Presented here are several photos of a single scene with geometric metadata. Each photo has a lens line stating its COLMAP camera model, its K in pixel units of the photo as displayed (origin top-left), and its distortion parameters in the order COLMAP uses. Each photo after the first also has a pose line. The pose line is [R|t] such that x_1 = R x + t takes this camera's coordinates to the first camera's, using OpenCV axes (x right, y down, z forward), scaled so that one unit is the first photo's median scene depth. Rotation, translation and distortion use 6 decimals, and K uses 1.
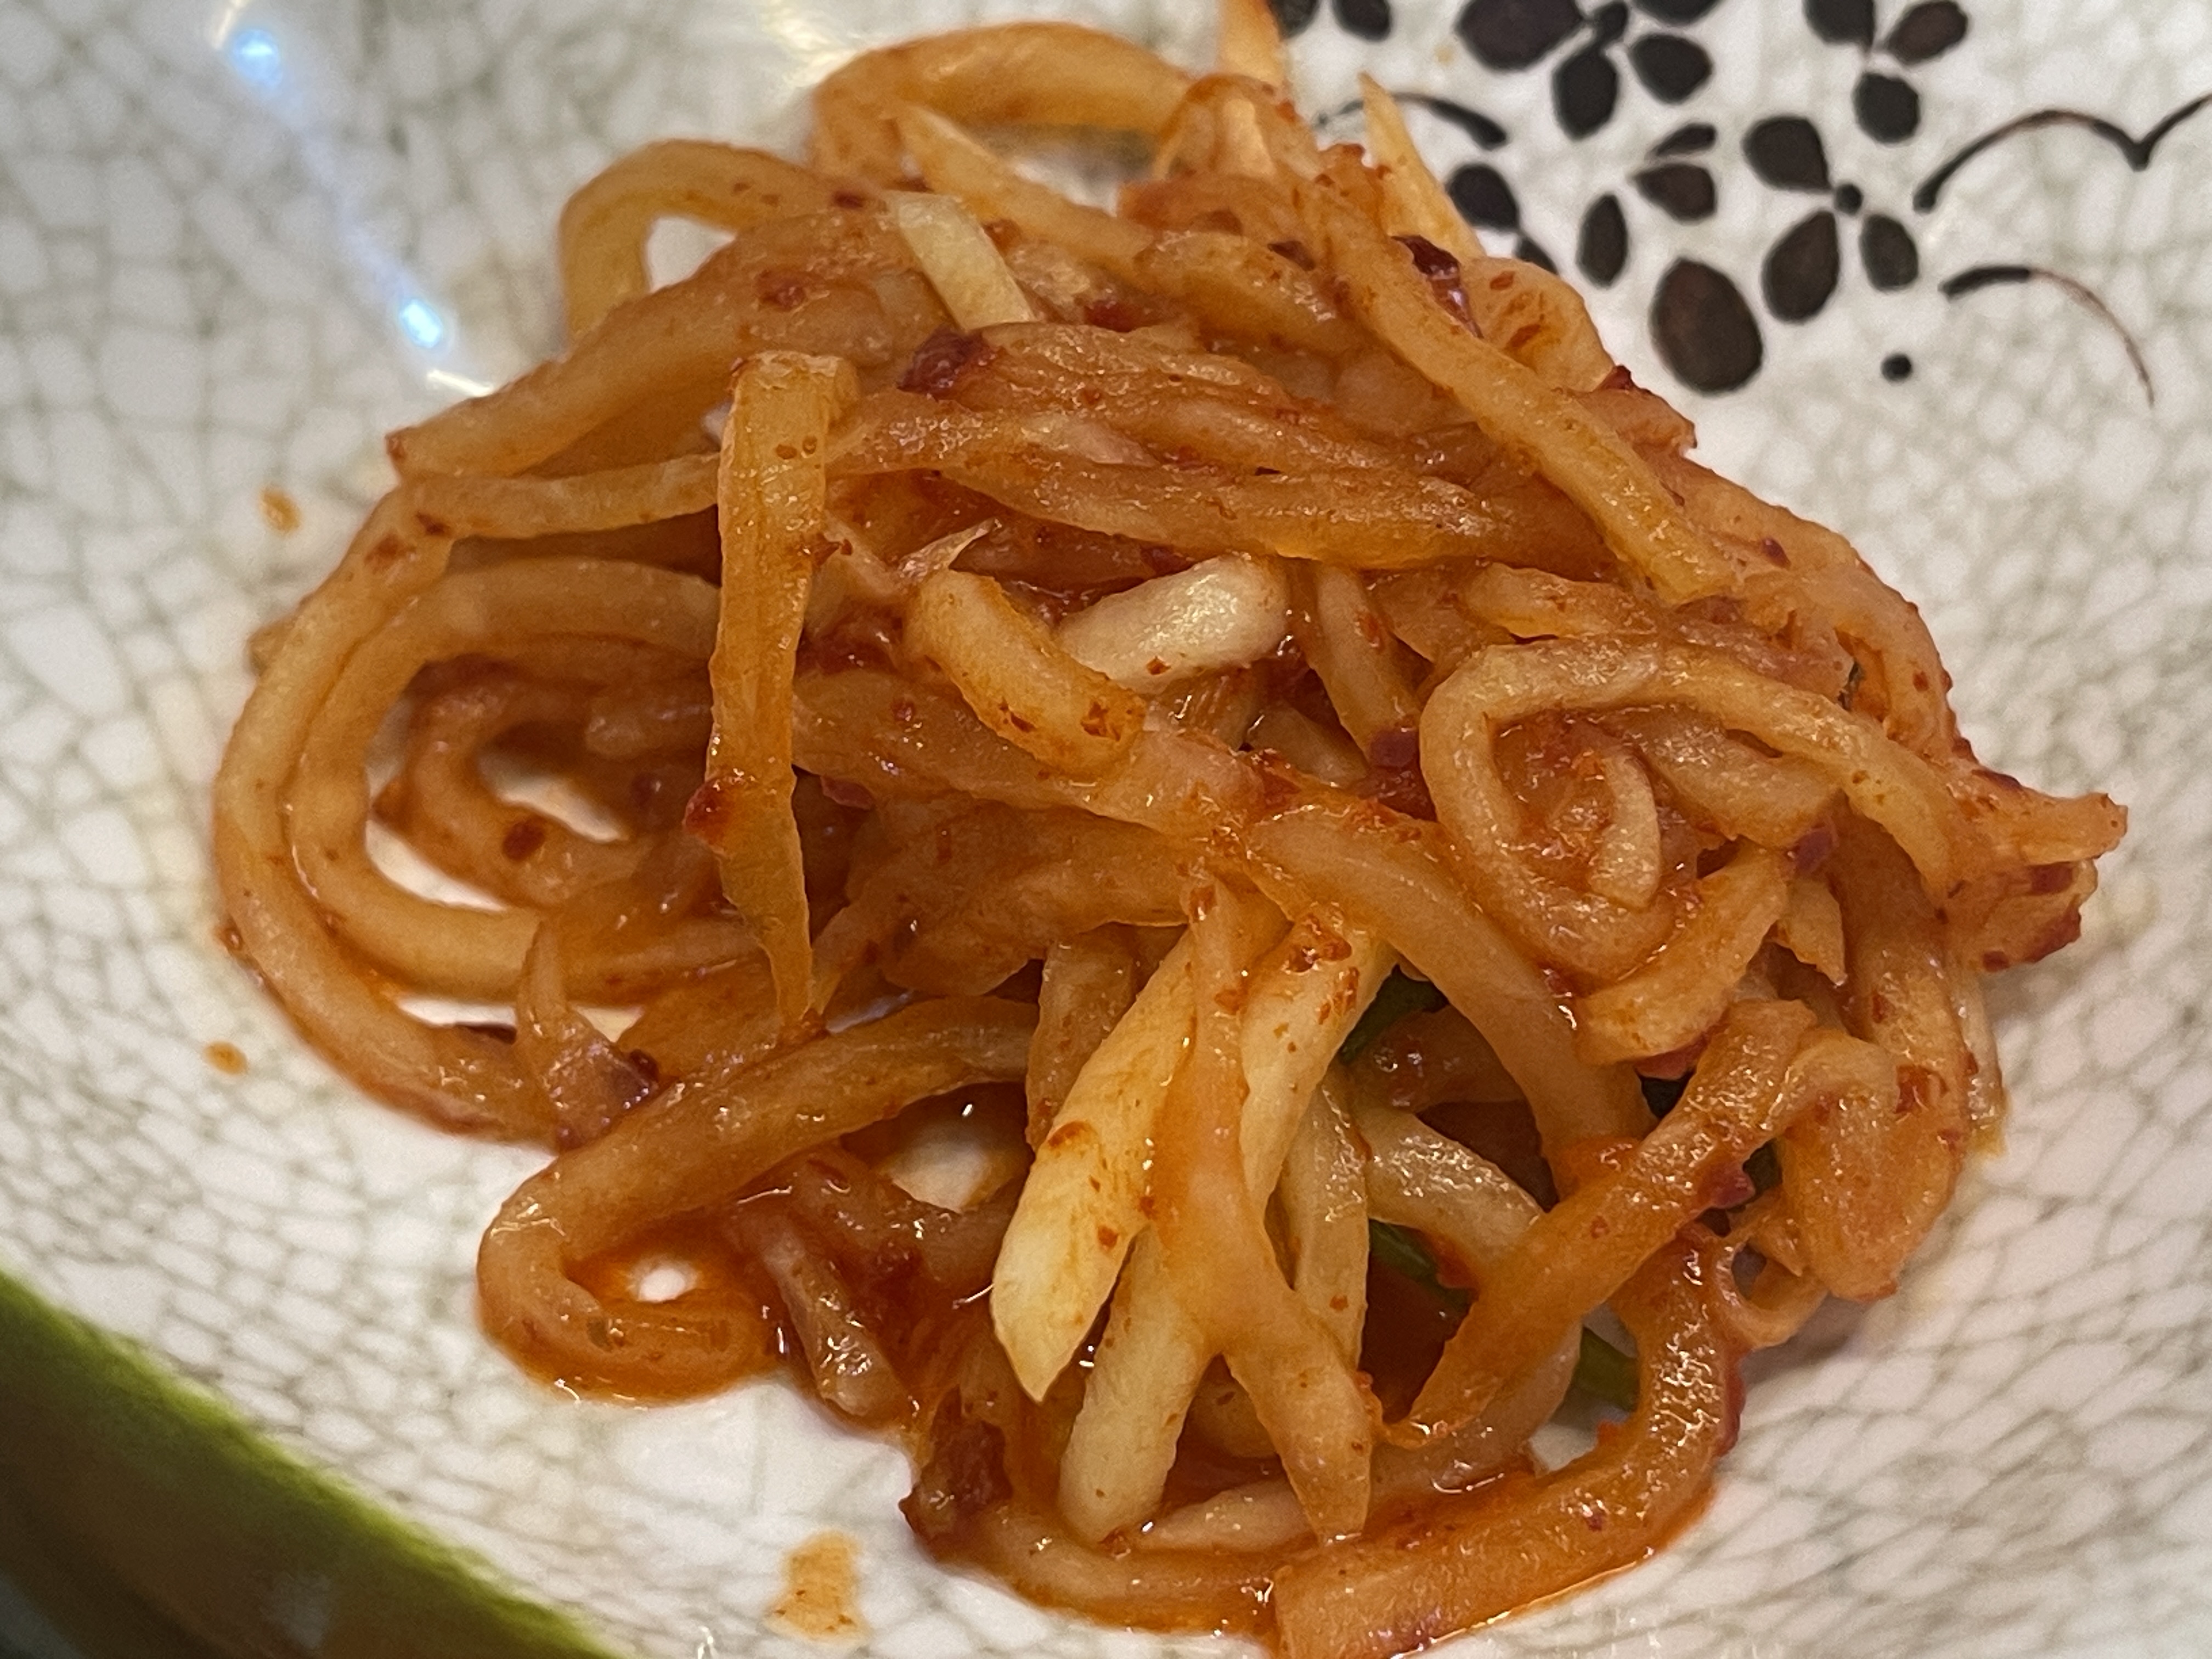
lens RADIAL K [[4299.5, 0, 1106.0], [0, 4299.5, 829.5], [0, 0, 1]] dist [0.242413, -1.479208]
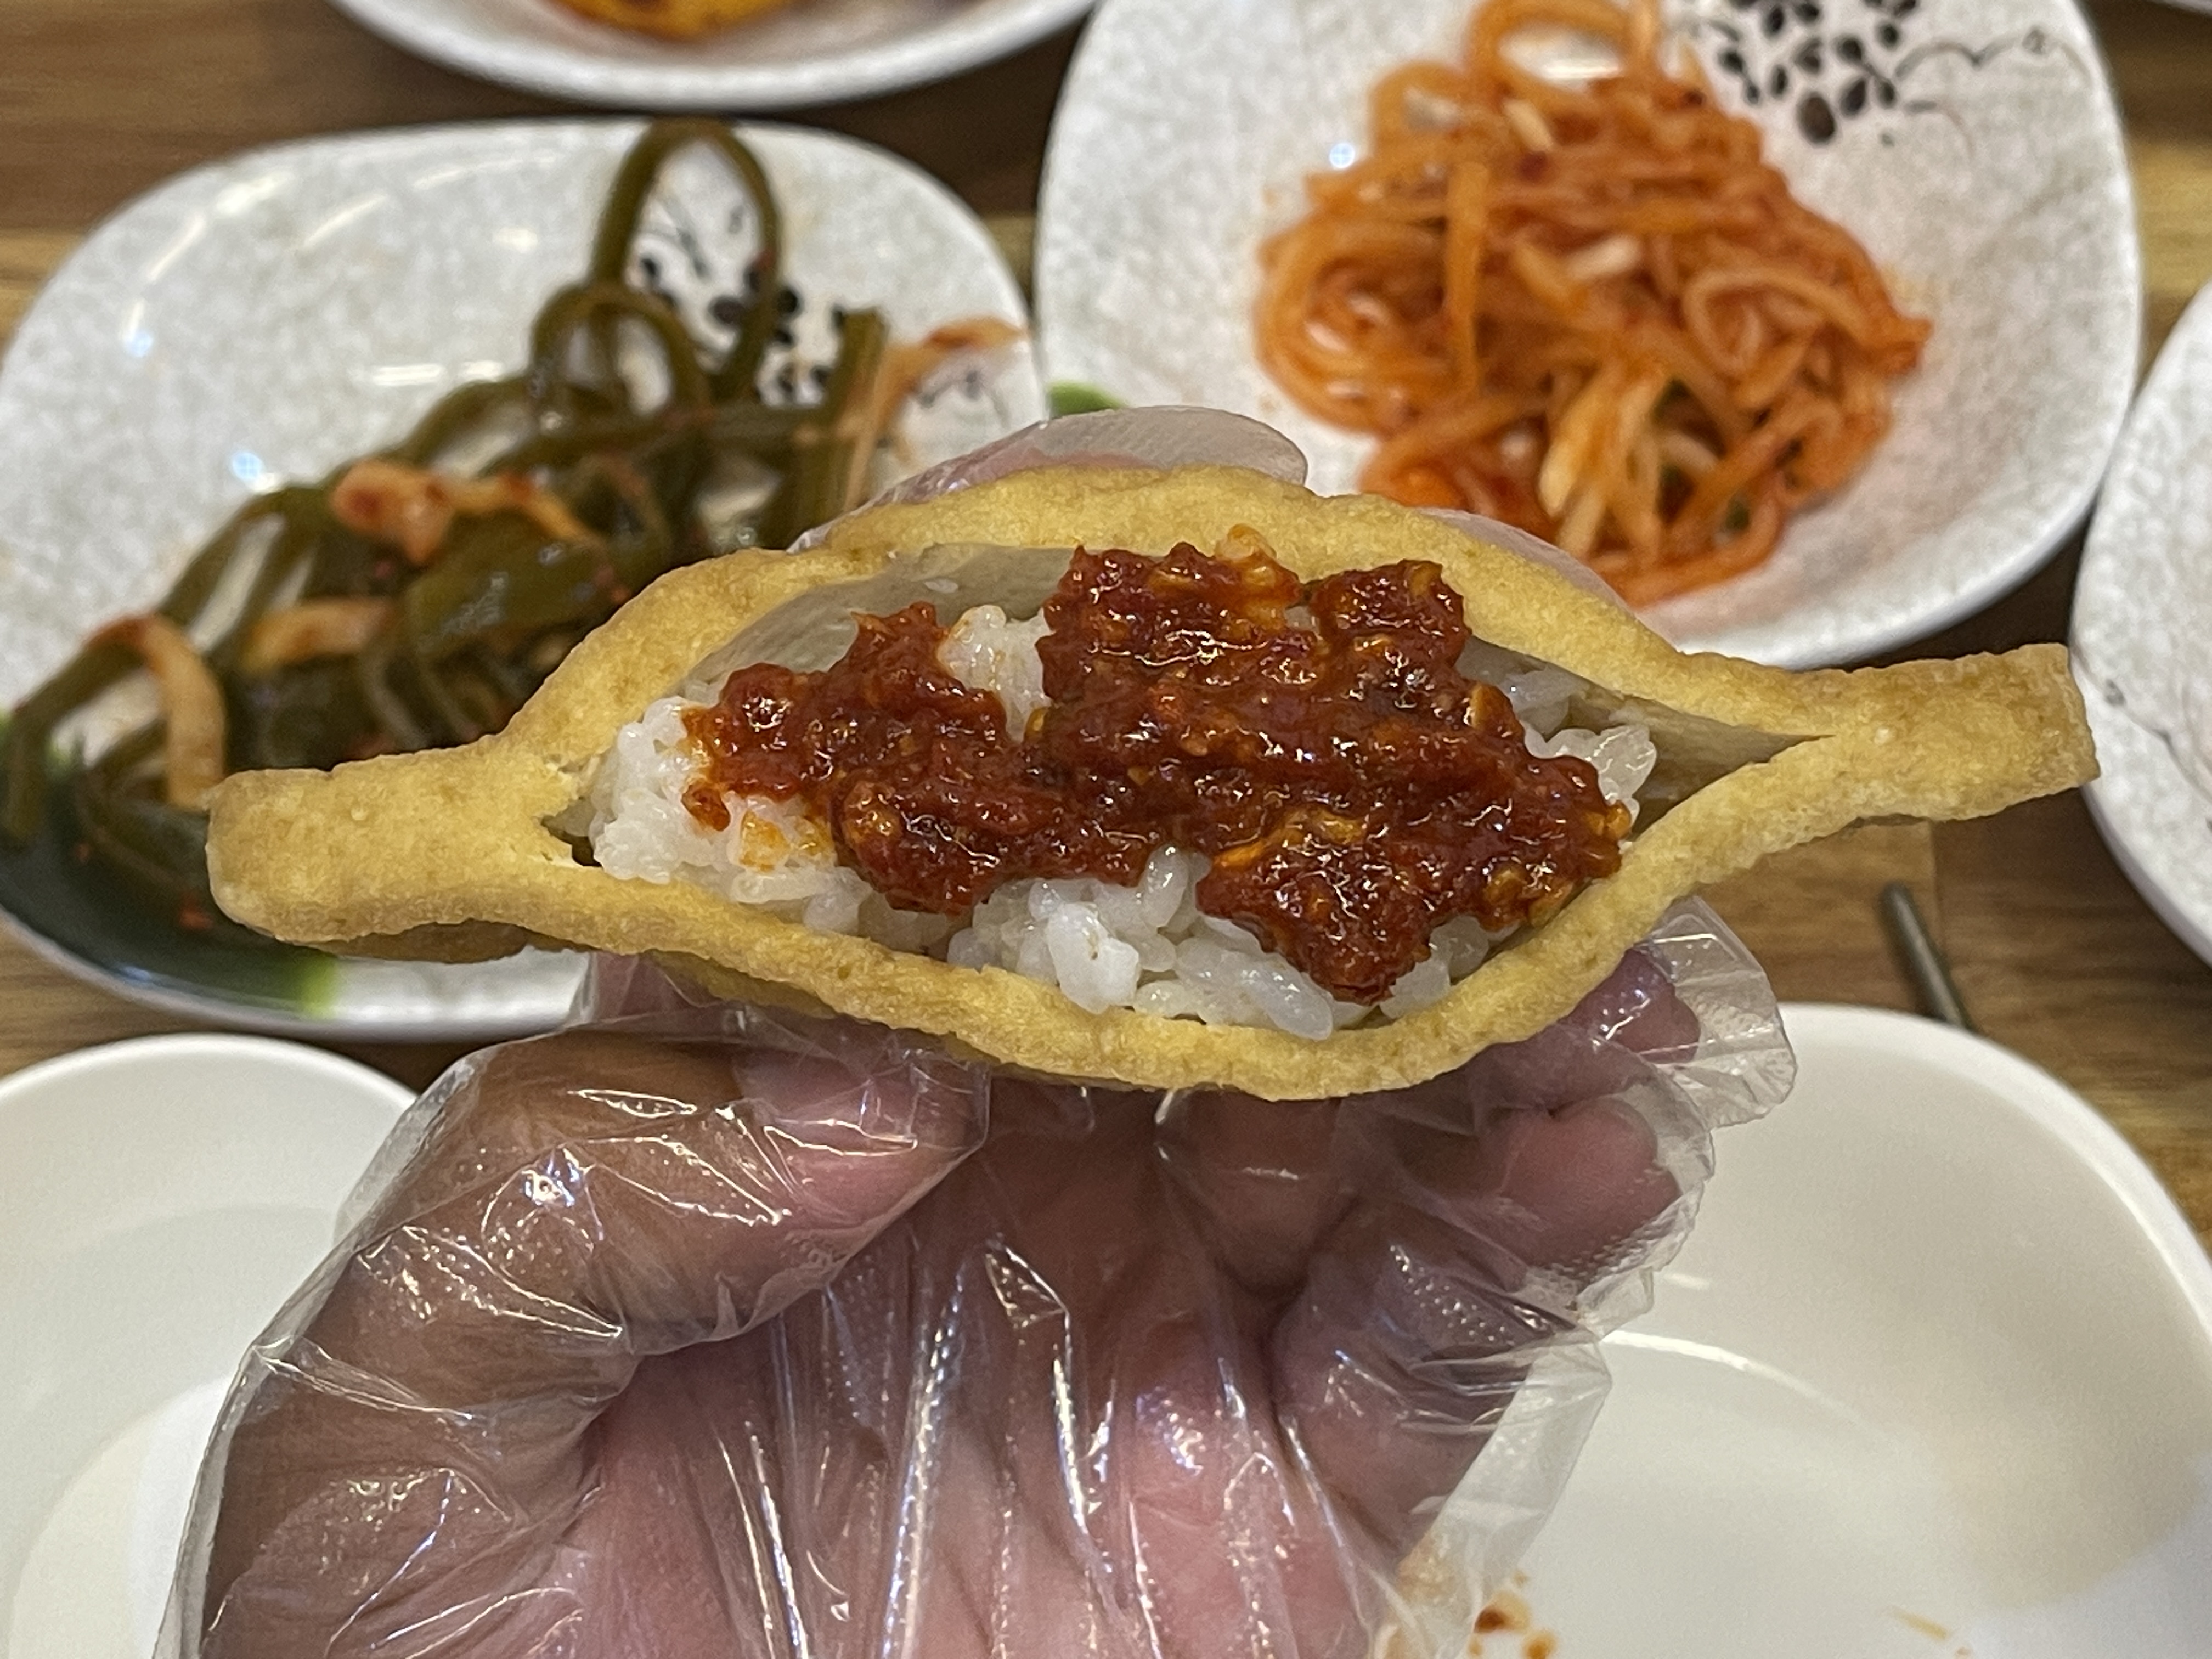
lens RADIAL K [[4299.5, 0, 1106.0], [0, 4299.5, 829.5], [0, 0, 1]] dist [0.242413, -1.479208]
pose [[0.994642, 0.019745, -0.101472, -0.013783], [-0.002490, 0.985882, 0.167425, -0.152431], [0.103345, -0.166275, 0.980649, -1.922071]]
